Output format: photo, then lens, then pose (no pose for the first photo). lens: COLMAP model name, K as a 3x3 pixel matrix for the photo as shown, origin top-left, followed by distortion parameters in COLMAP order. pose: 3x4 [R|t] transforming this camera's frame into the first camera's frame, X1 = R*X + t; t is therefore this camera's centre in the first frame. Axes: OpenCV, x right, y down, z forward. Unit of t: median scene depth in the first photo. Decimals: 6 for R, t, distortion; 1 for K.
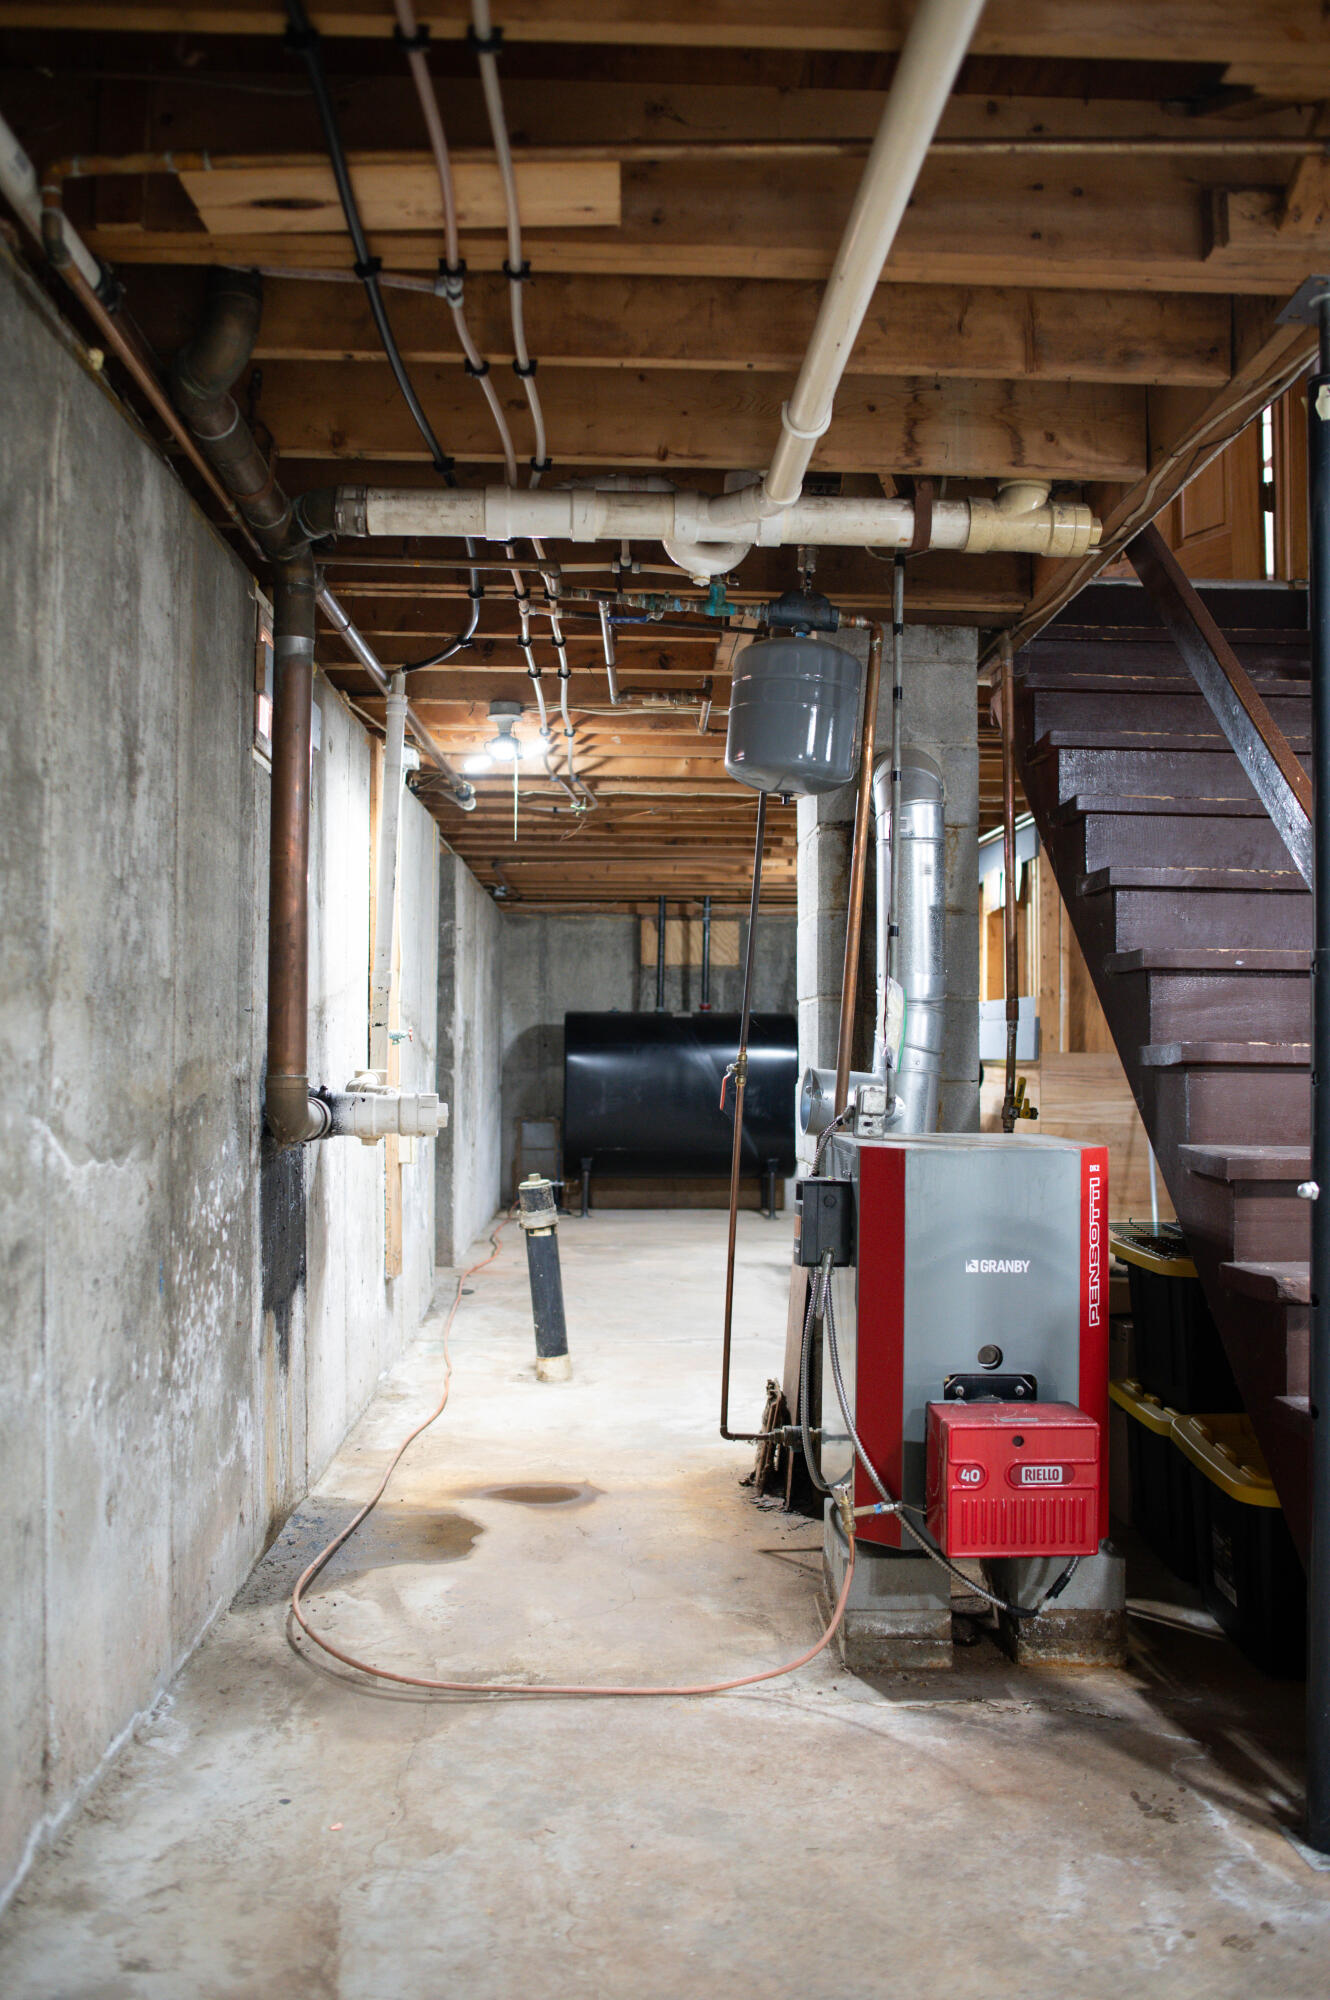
lens RADIAL K [[1633.1, 0, 663.1], [0, 1633.1, 1008.7], [0, 0, 1]] dist [-0.060971, 0.041374]
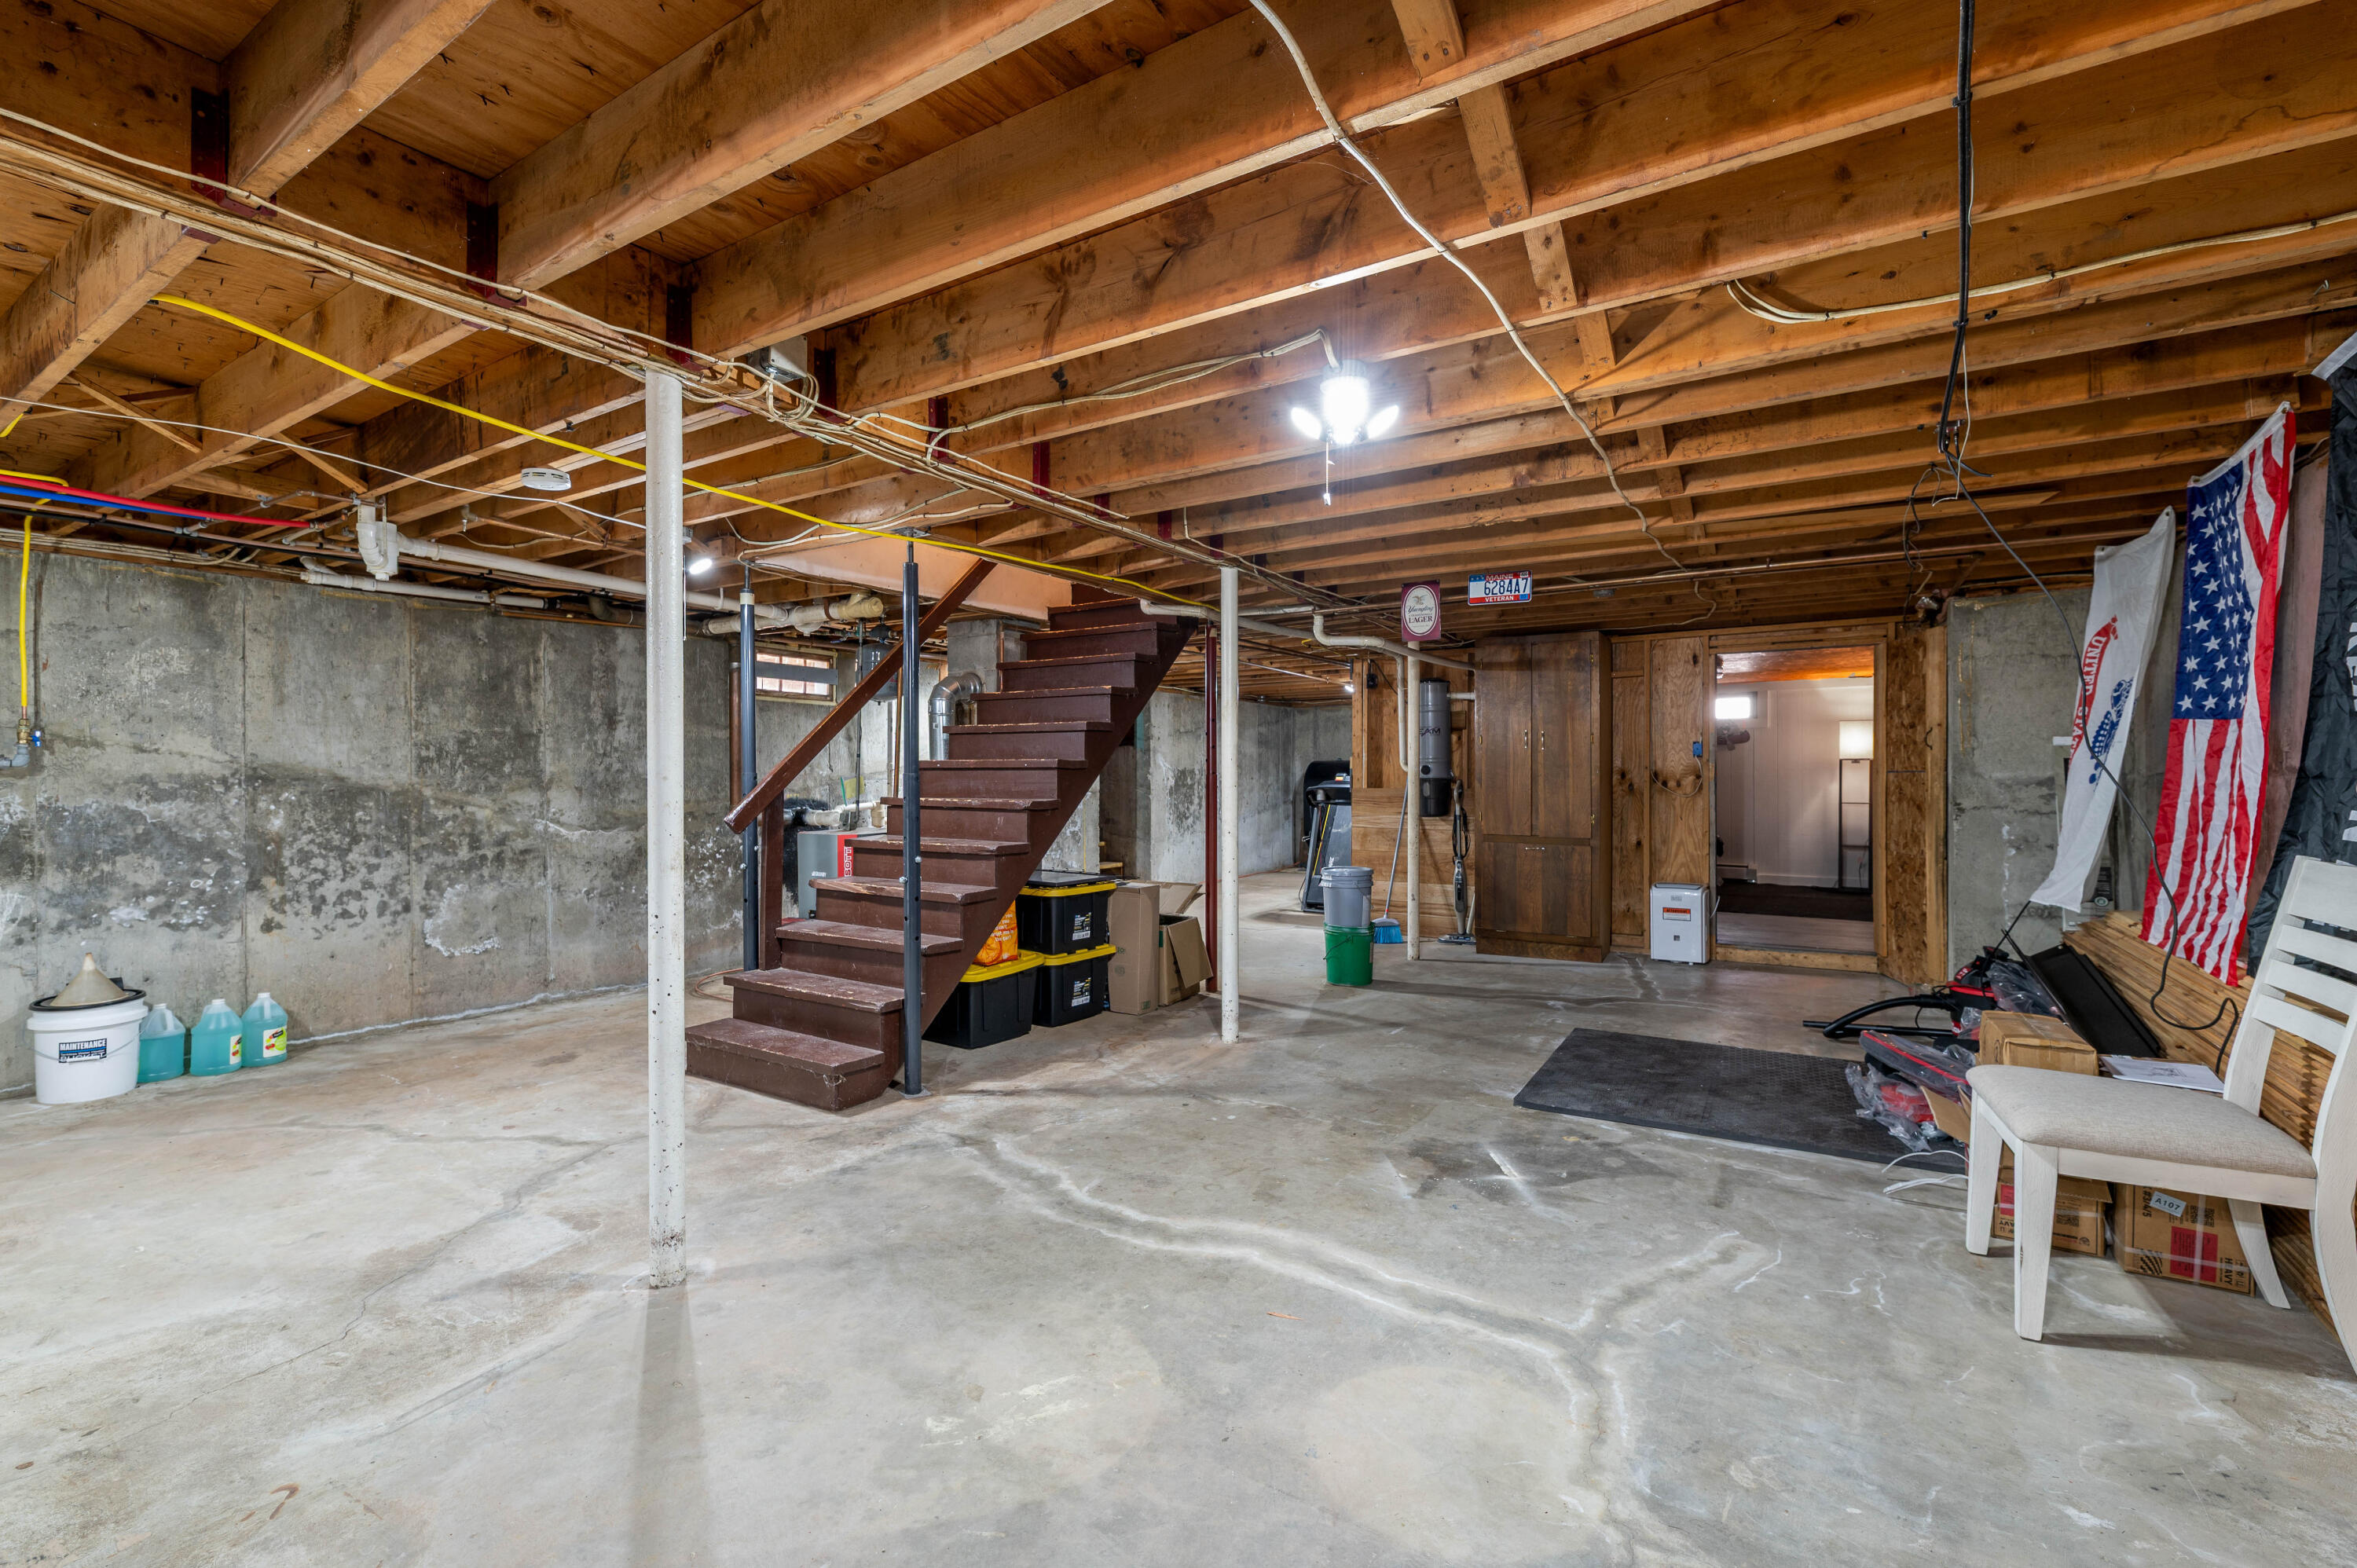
lens RADIAL K [[1026.7, 0, 1164.8], [0, 1026.7, 778.5], [0, 0, 1]] dist [0.002473, 0.000827]
pose [[0.815047, -0.007200, -0.579350, 1.580680], [0.026010, 0.999369, 0.024172, -0.036353], [0.578811, -0.034770, 0.814720, -0.122430]]
